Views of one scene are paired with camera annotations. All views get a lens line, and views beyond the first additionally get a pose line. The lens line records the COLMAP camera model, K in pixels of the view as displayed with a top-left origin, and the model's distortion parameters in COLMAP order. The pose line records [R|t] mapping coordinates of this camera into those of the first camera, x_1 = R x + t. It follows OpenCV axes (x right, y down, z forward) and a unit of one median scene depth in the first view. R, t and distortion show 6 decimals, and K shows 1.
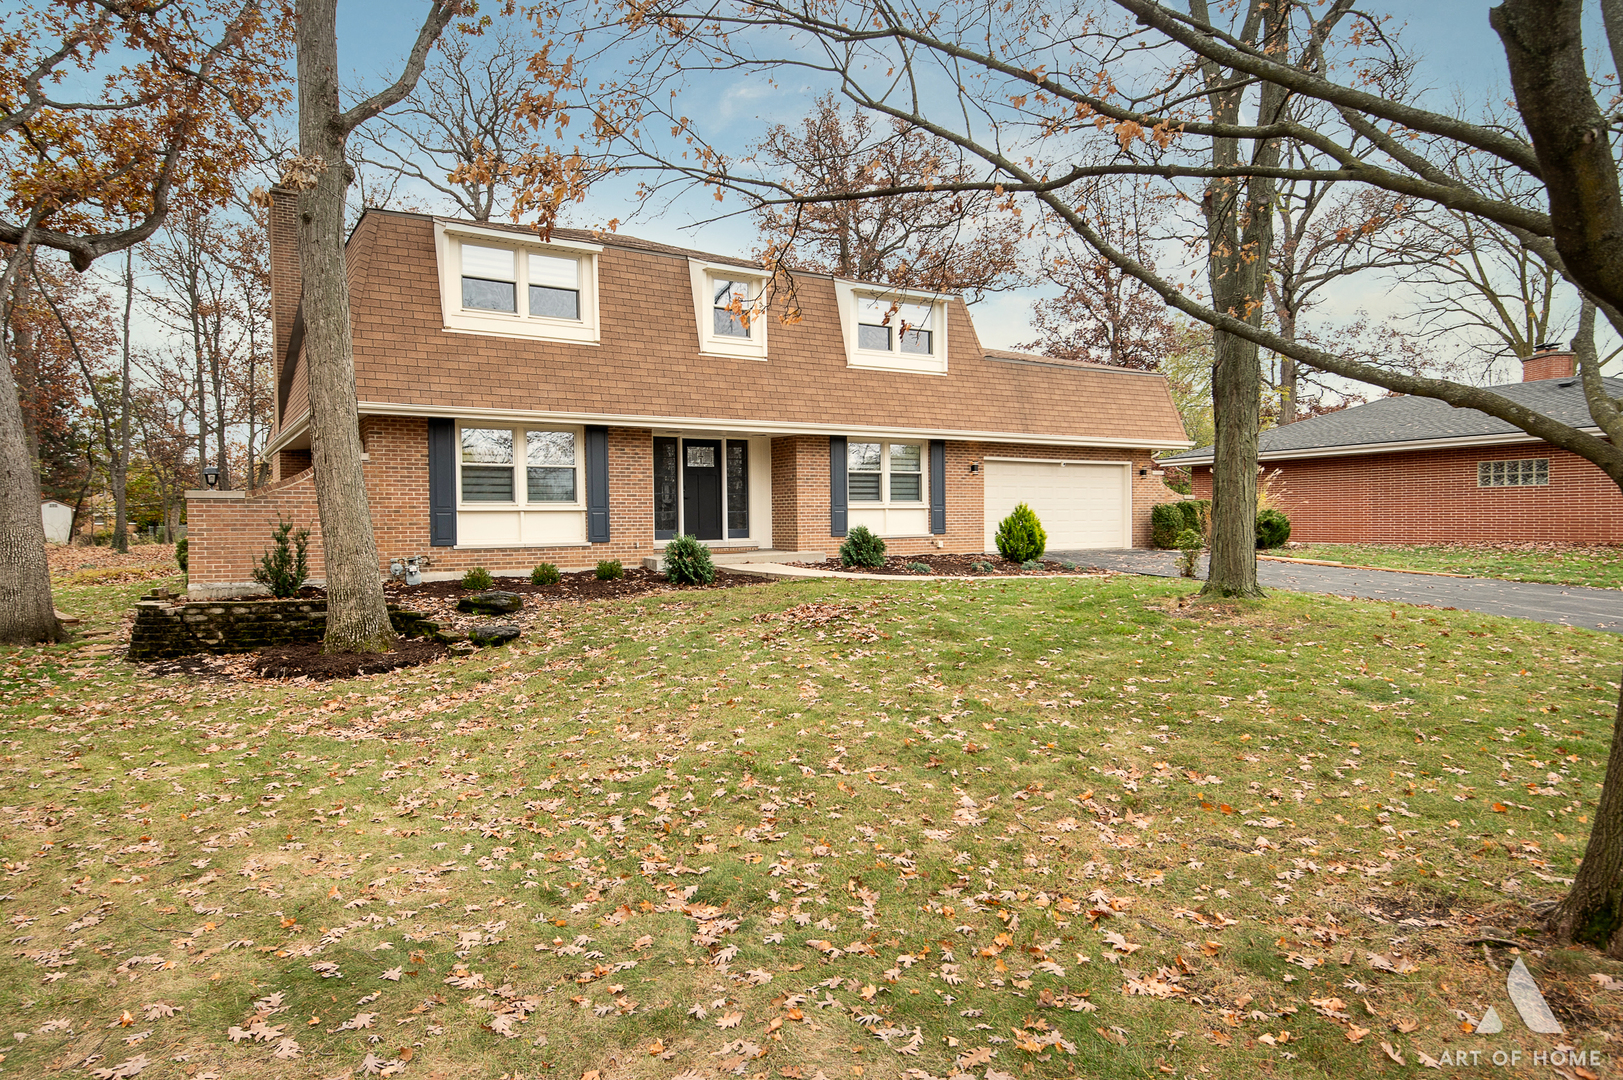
lens RADIAL K [[992.6, 0, 810.1], [0, 992.6, 544.2], [0, 0, 1]] dist [0.034361, 0.000785]
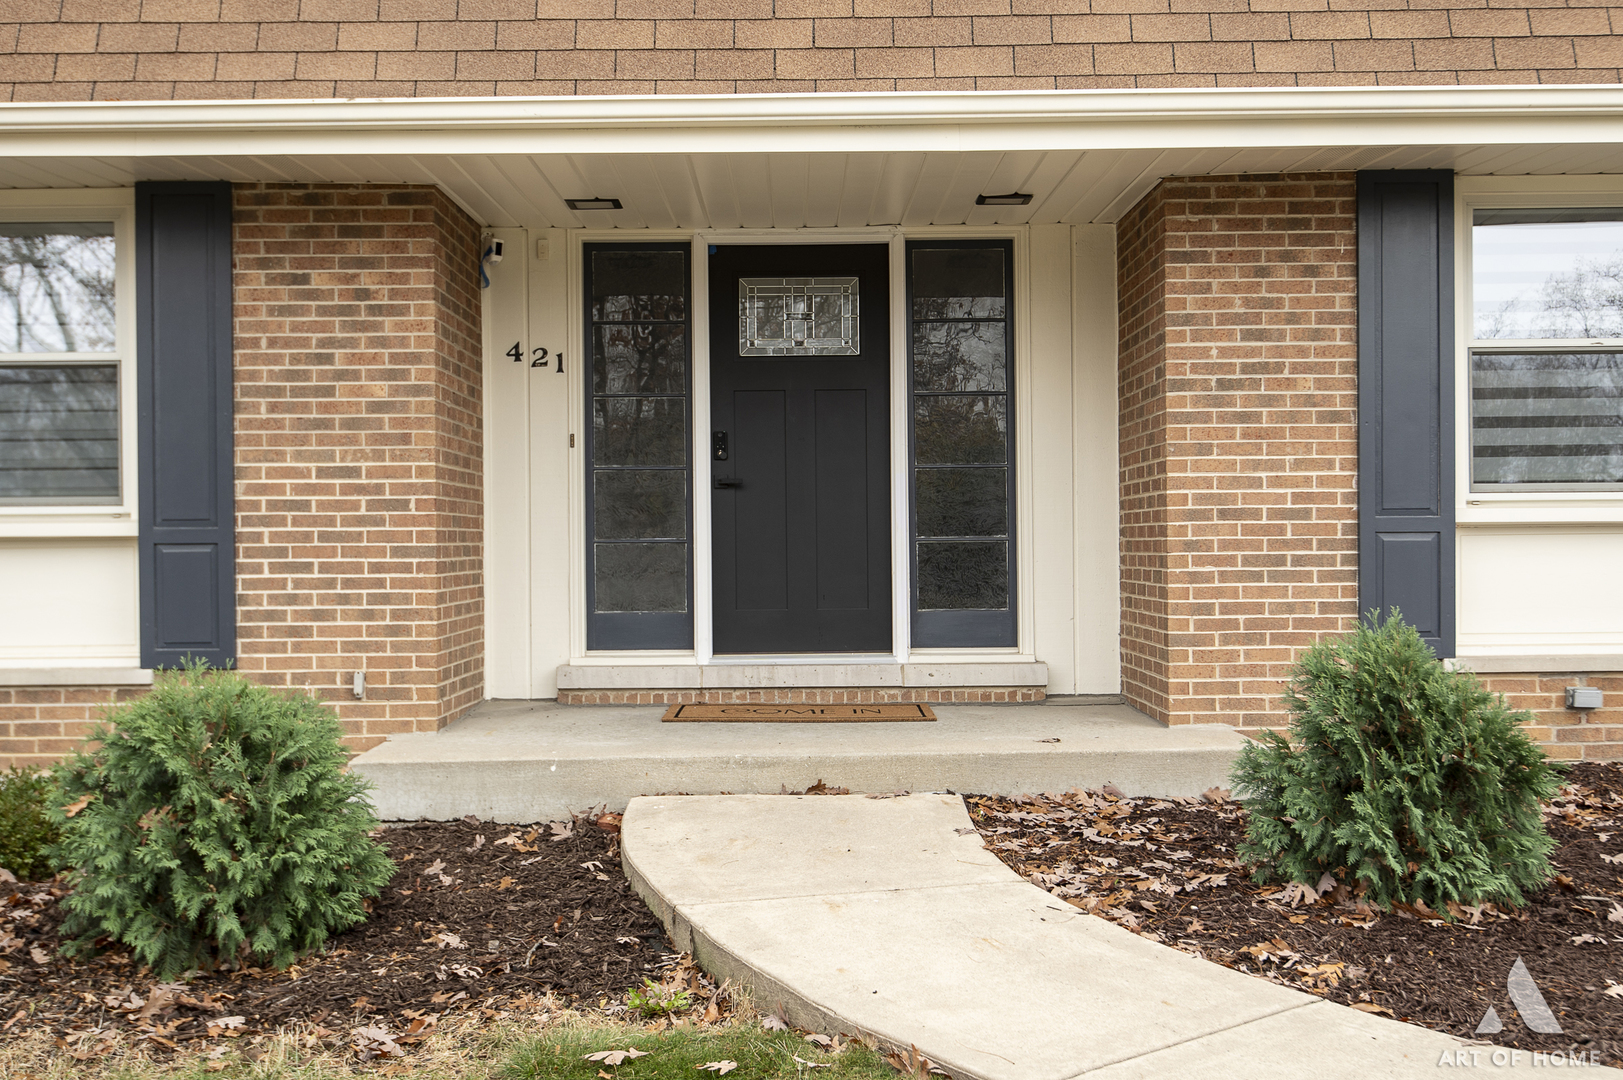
lens RADIAL K [[1569.8, 0, 811.6], [0, 1569.8, 550.2], [0, 0, 1]] dist [0.005664, 0.000000]
pose [[0.842715, 0.007286, -0.538311, 0.107994], [-0.016309, 0.999795, -0.011999, -0.026332], [0.538113, 0.018891, 0.842661, 0.703500]]
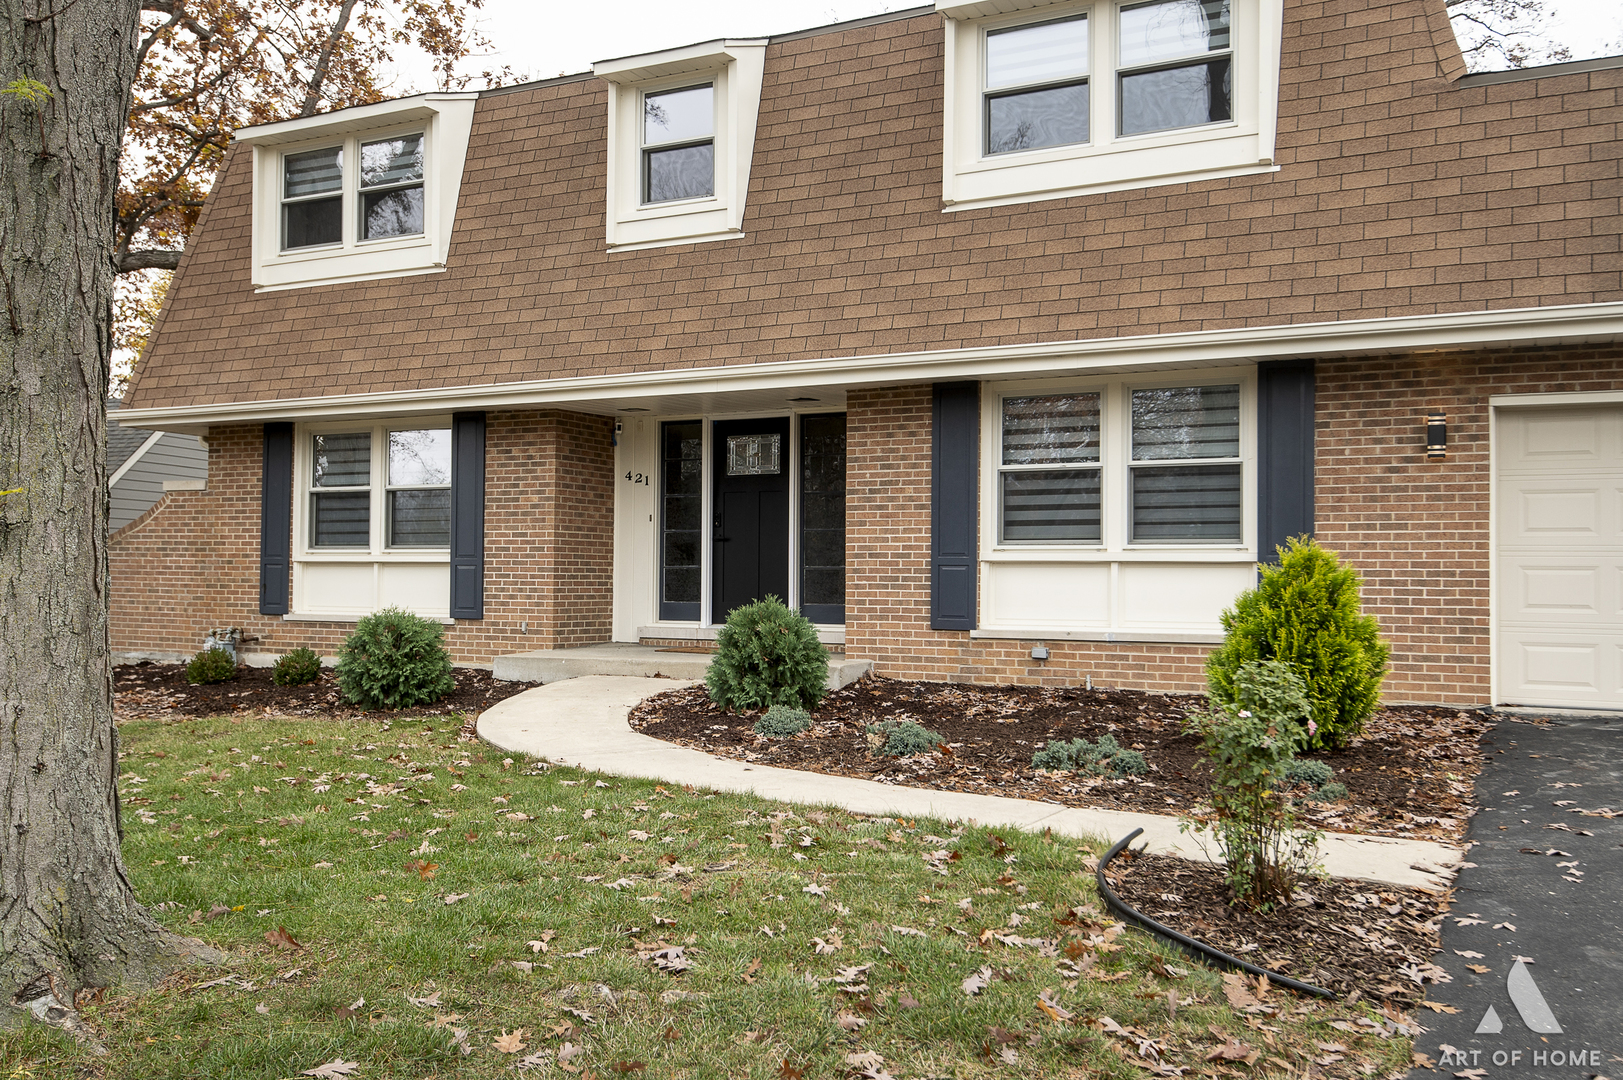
lens RADIAL K [[1422.2, 0, 801.9], [0, 1422.2, 542.9], [0, 0, 1]] dist [0.027694, -0.014551]
pose [[0.506672, -0.006528, -0.862114, 0.532199], [-0.035254, 0.998978, -0.028283, -0.026501], [0.861418, 0.044723, 0.505924, 0.696877]]
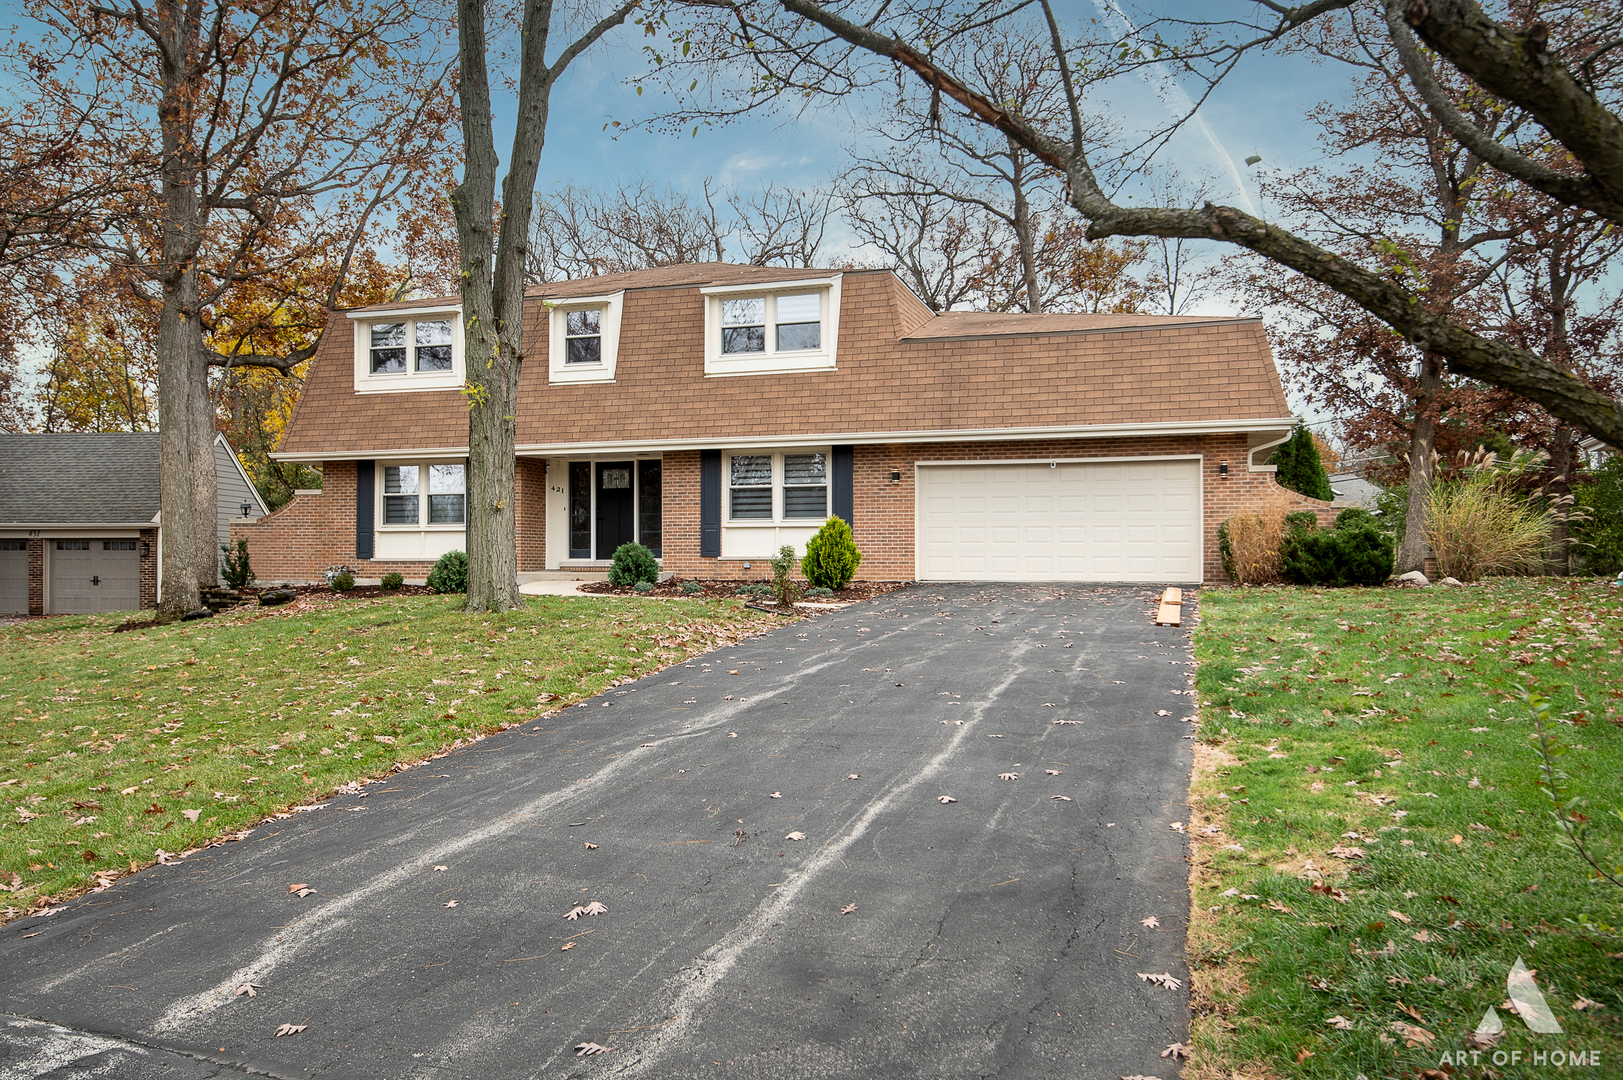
lens RADIAL K [[1204.3, 0, 810.5], [0, 1204.3, 546.3], [0, 0, 1]] dist [0.023330, 0.003498]
pose [[0.652267, 0.000294, -0.757990, 1.018479], [-0.024730, 0.999476, -0.020892, 0.003752], [0.757586, 0.032372, 0.651932, 0.352410]]
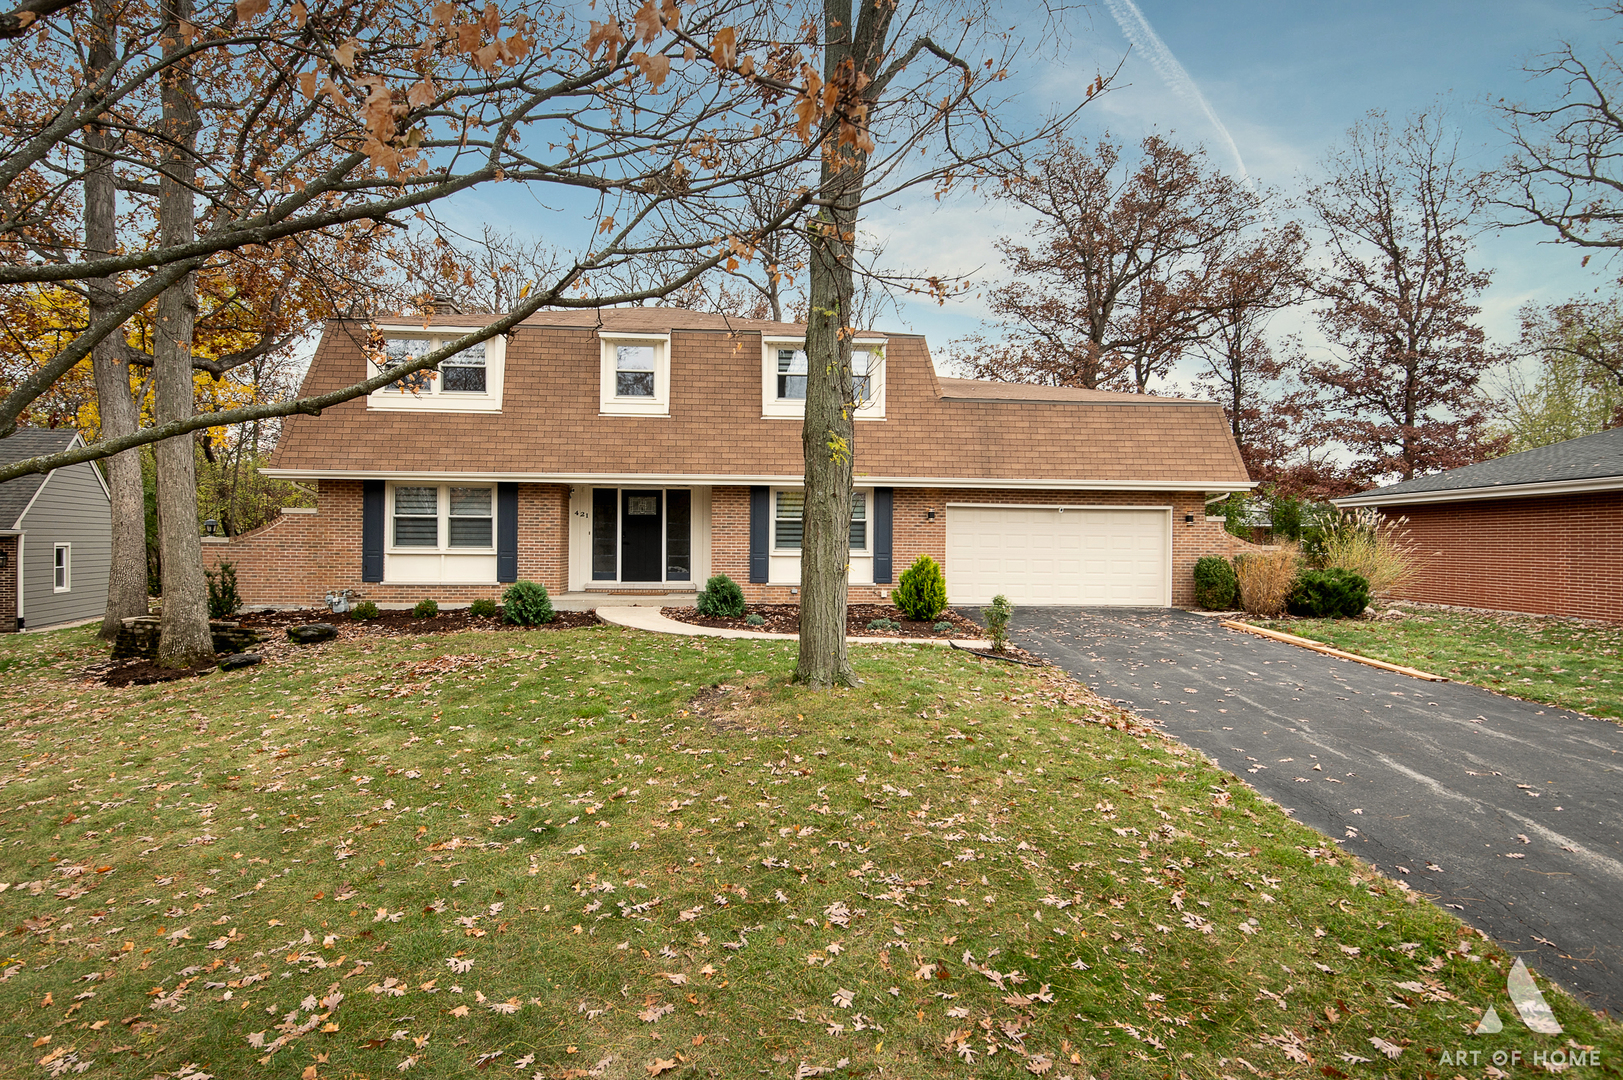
lens RADIAL K [[879.7, 0, 814.1], [0, 879.7, 543.3], [0, 0, 1]] dist [0.024315, -0.002295]
pose [[0.883479, 0.020286, -0.468031, 0.538428], [-0.030860, 0.999412, -0.014935, -0.039671], [0.467453, 0.027638, 0.883586, 0.238348]]
